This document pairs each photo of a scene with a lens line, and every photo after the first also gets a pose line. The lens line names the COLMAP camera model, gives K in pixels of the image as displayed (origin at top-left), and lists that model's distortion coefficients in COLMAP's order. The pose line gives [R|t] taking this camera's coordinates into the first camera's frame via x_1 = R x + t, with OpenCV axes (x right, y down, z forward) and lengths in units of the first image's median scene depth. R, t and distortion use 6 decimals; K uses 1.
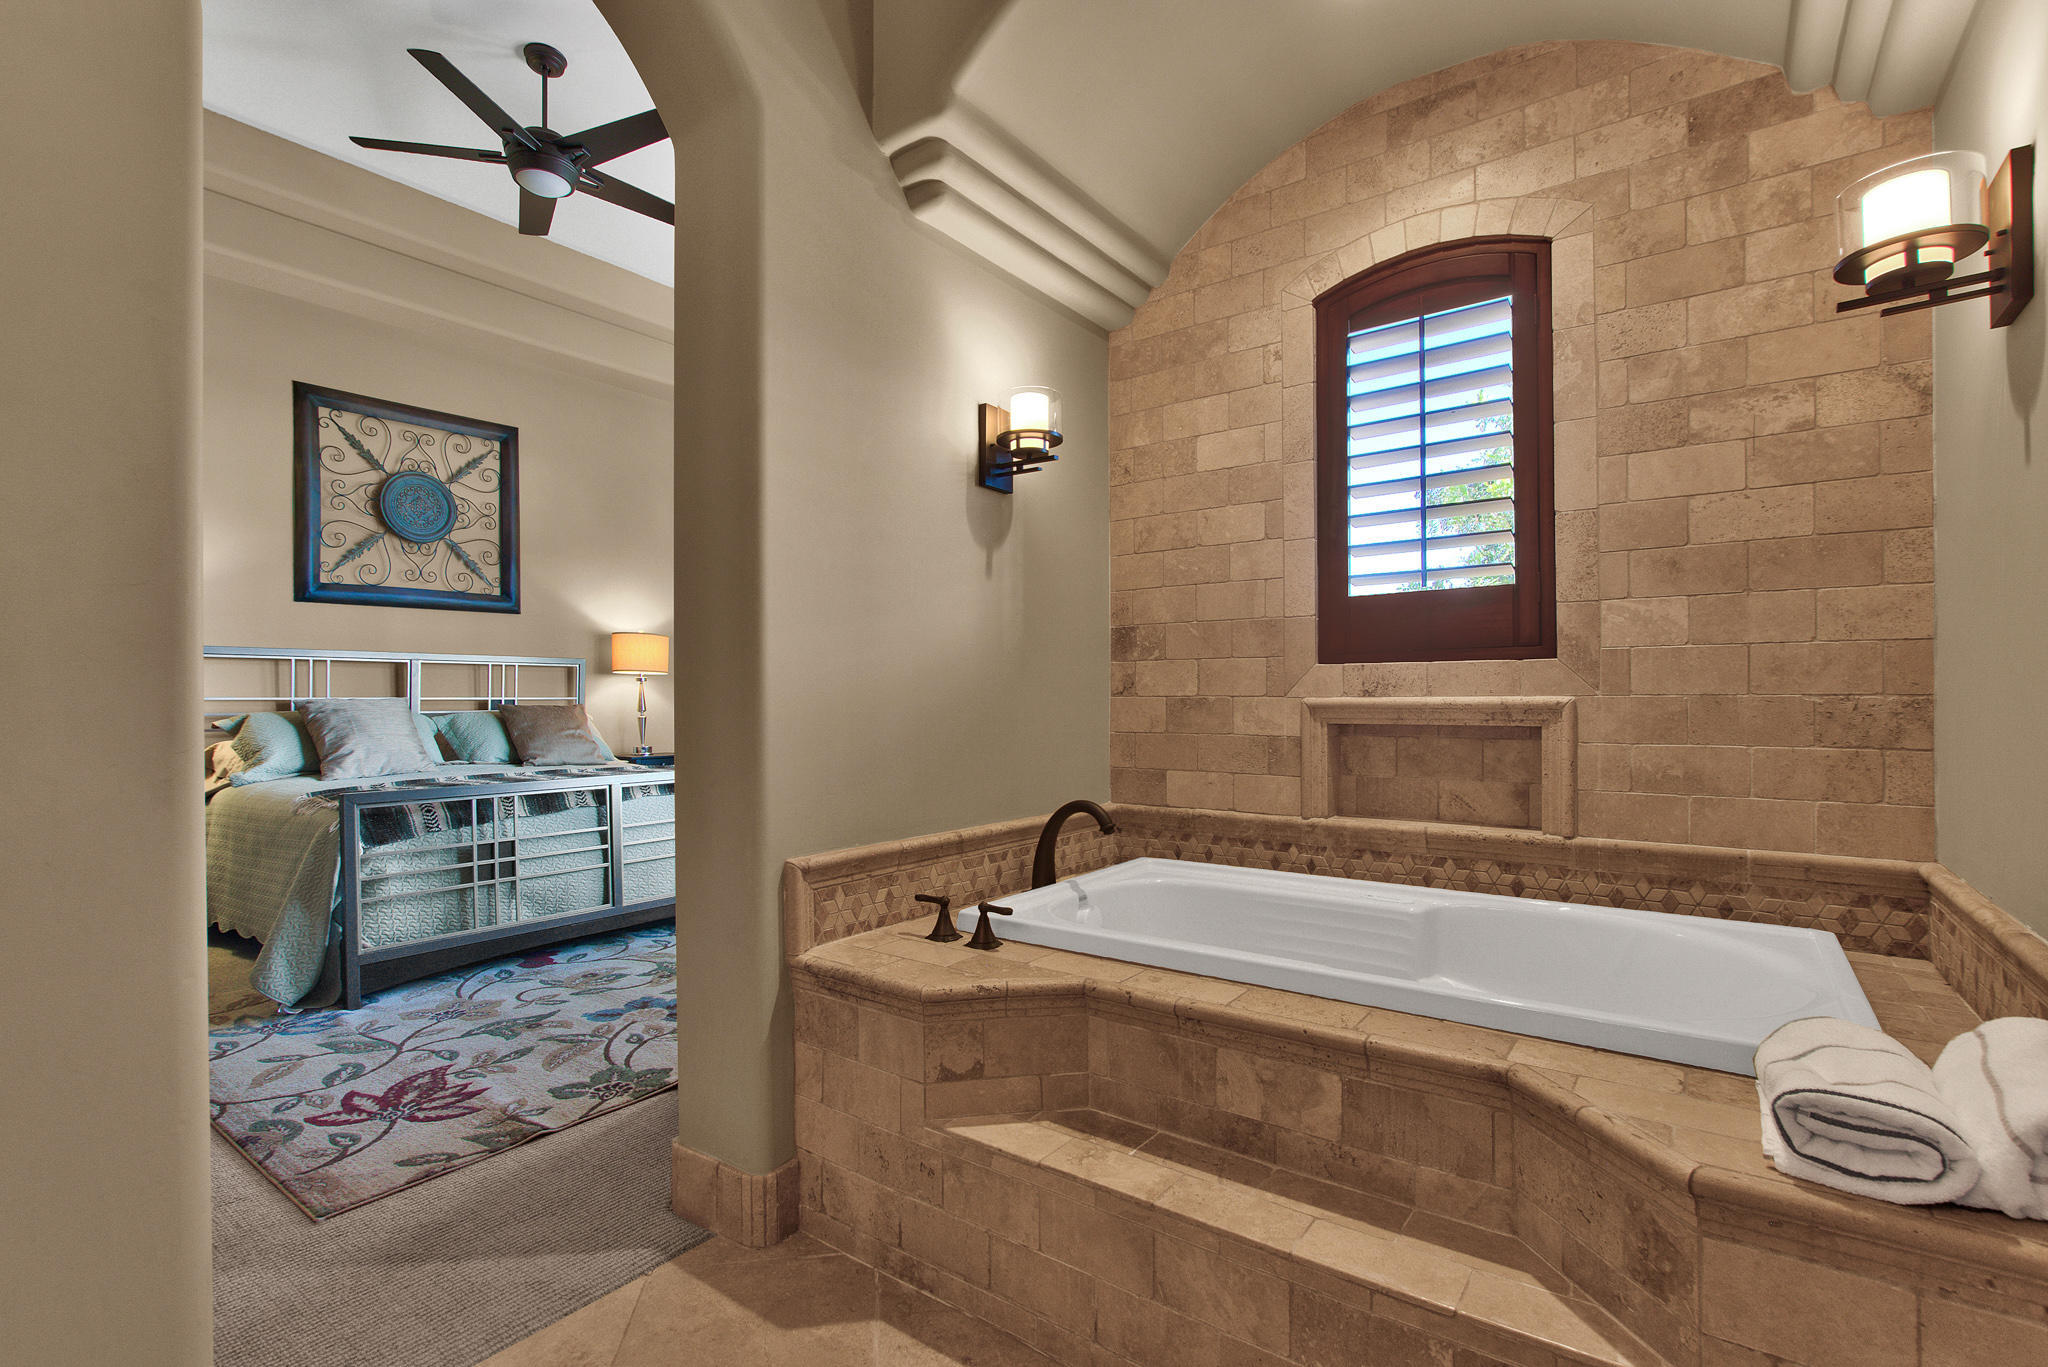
lens RADIAL K [[938.9, 0, 1017.3], [0, 938.9, 692.3], [0, 0, 1]] dist [-0.014152, 0.002893]
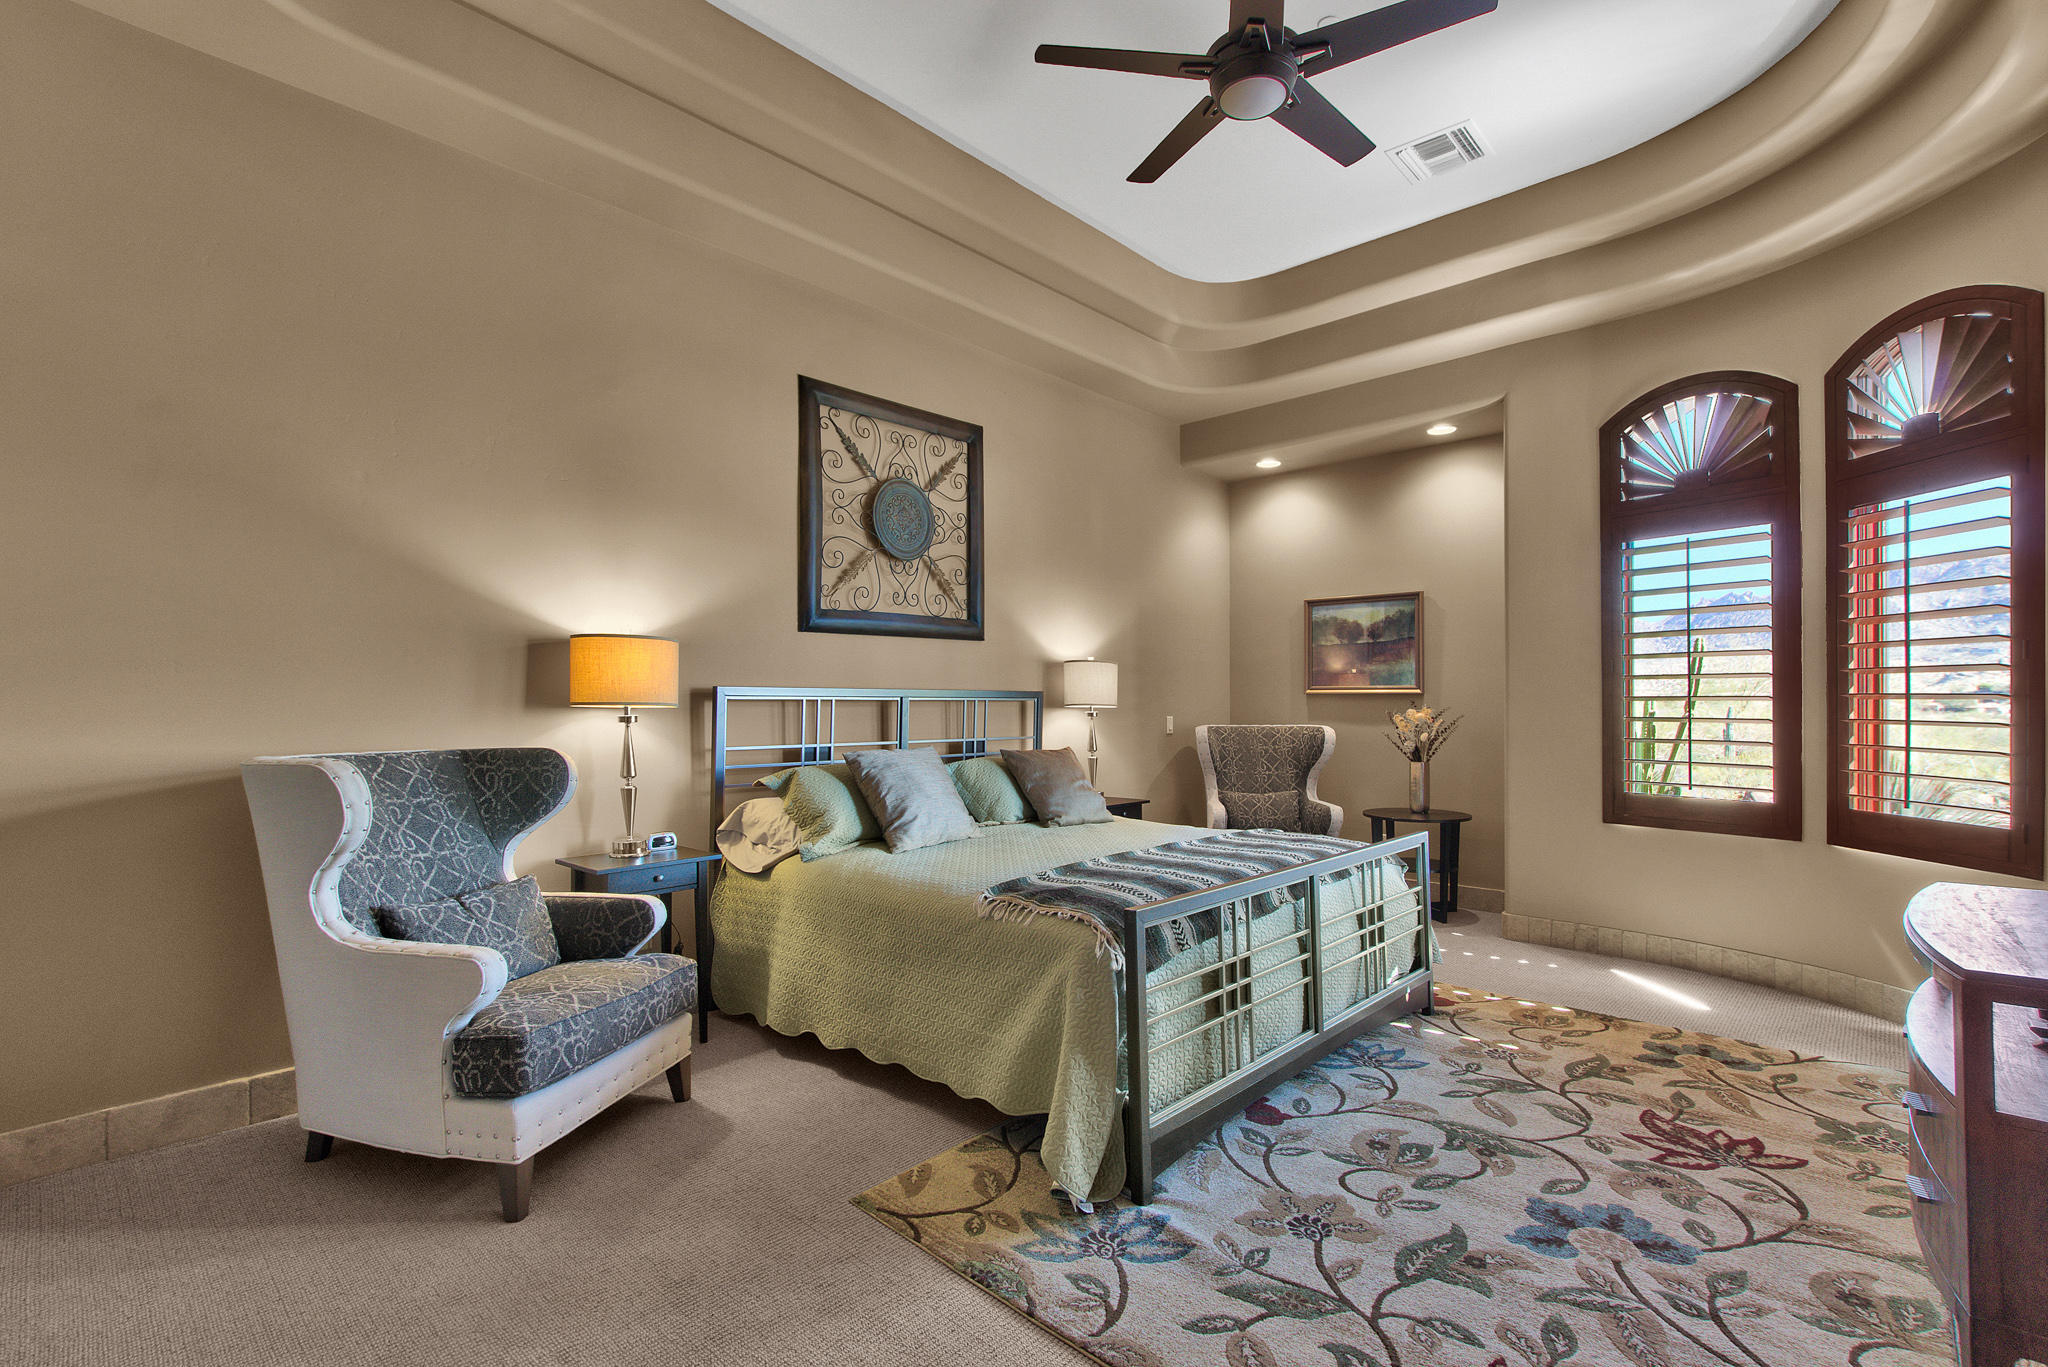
lens RADIAL K [[938.9, 0, 1020.6], [0, 938.9, 690.4], [0, 0, 1]] dist [-0.014152, 0.002893]
pose [[0.994109, 0.004021, -0.108315, -0.475862], [-0.004547, 0.999979, -0.004615, -0.039905], [0.108294, 0.005080, 0.994106, 0.163340]]
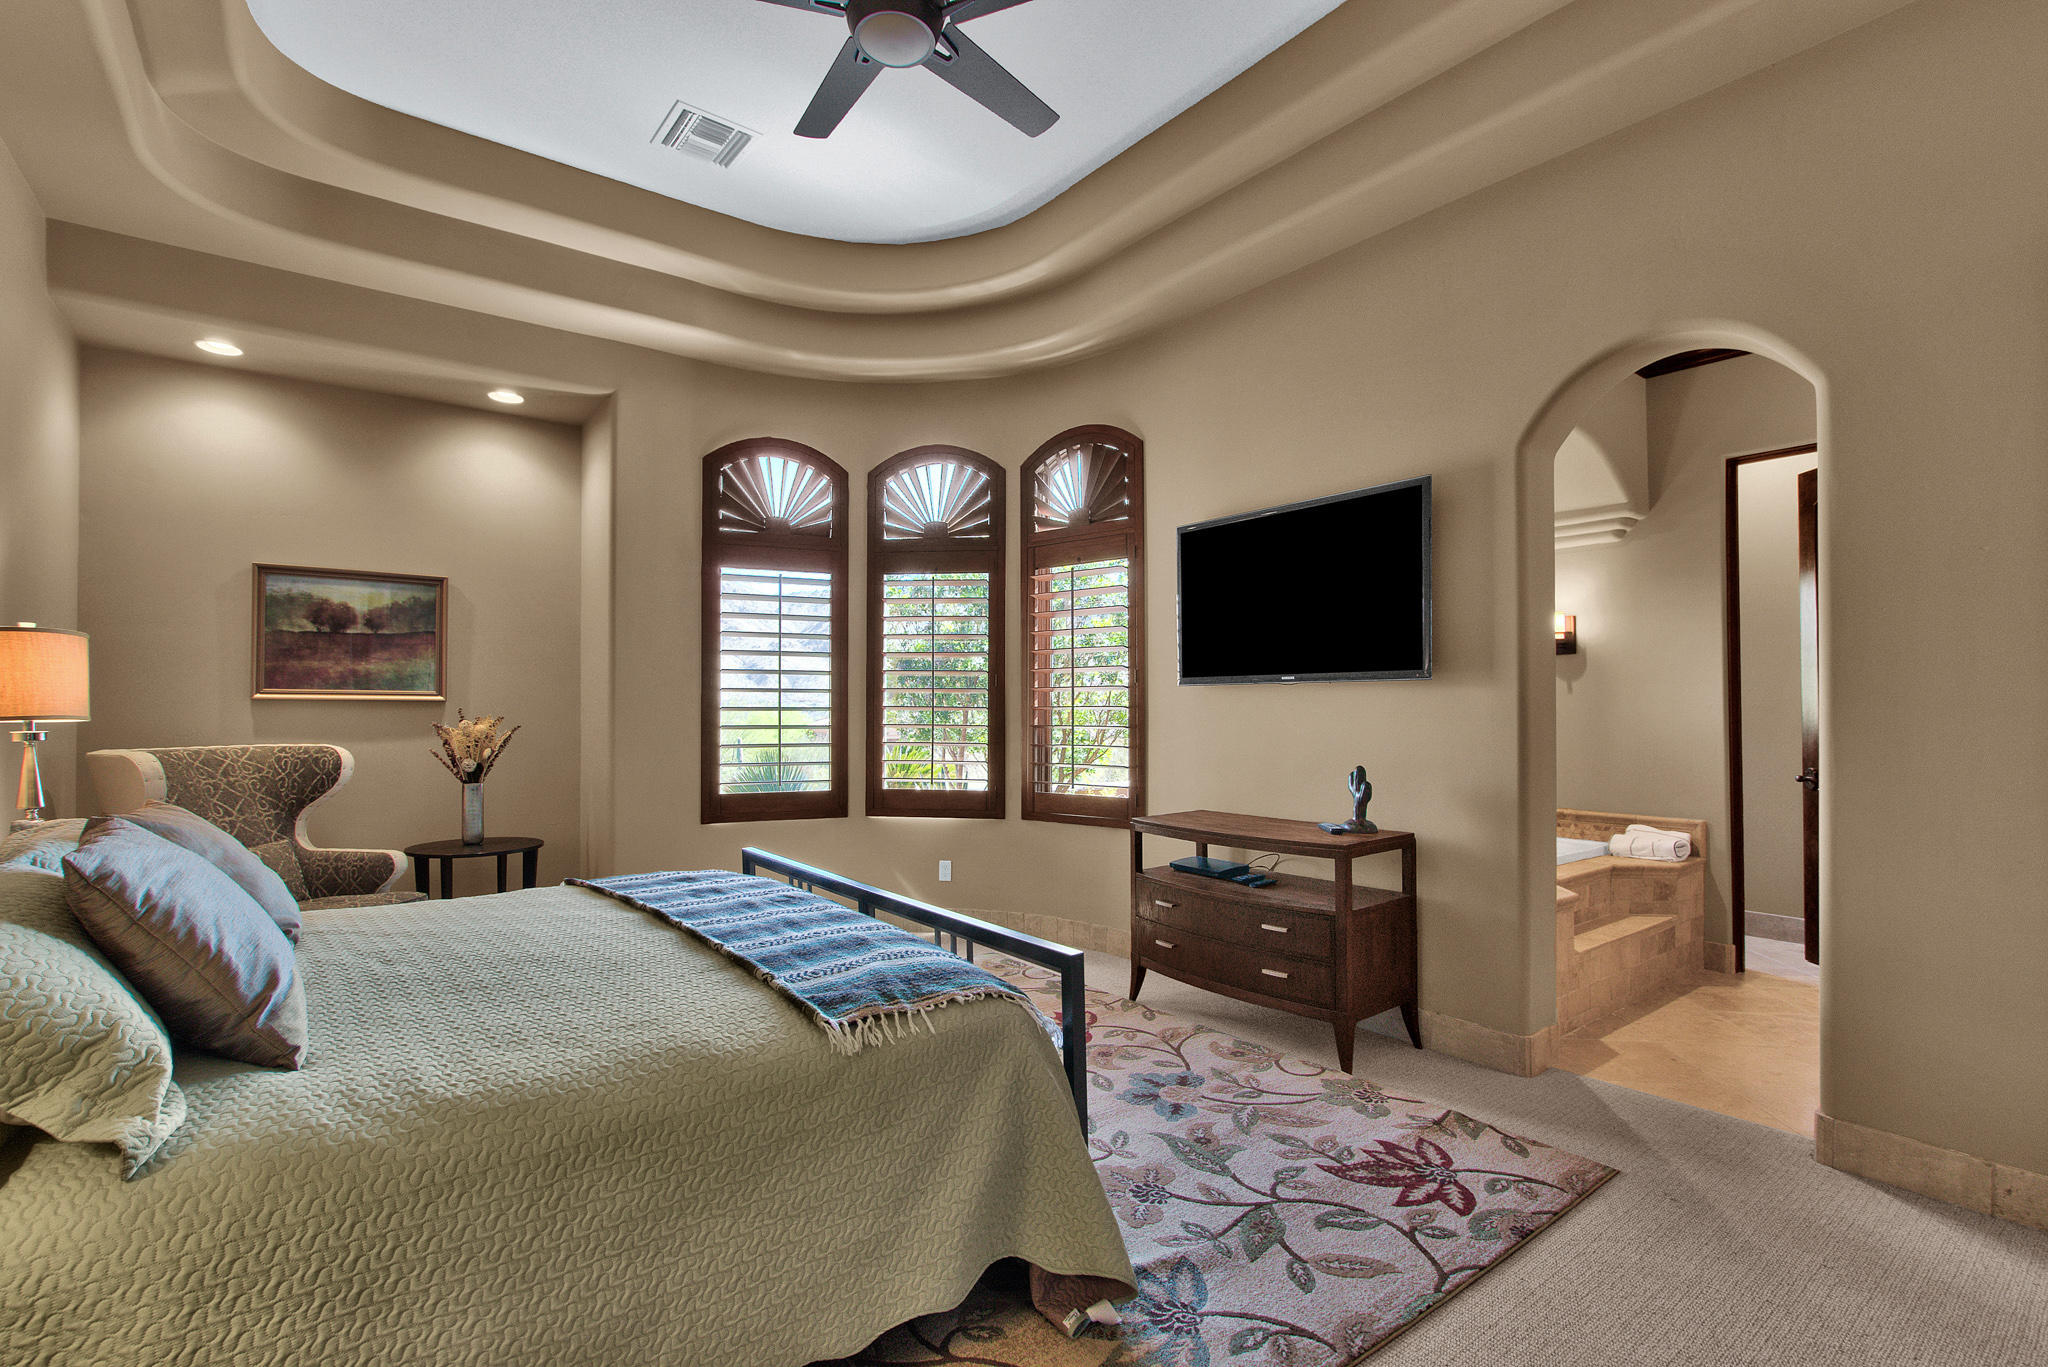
lens RADIAL K [[938.9, 0, 1017.1], [0, 938.9, 697.3], [0, 0, 1]] dist [-0.014152, 0.002893]
pose [[0.273179, 0.019950, 0.961756, -0.887295], [-0.009851, 0.999791, -0.017940, -0.036063], [-0.961913, -0.004574, 0.273319, 0.563743]]
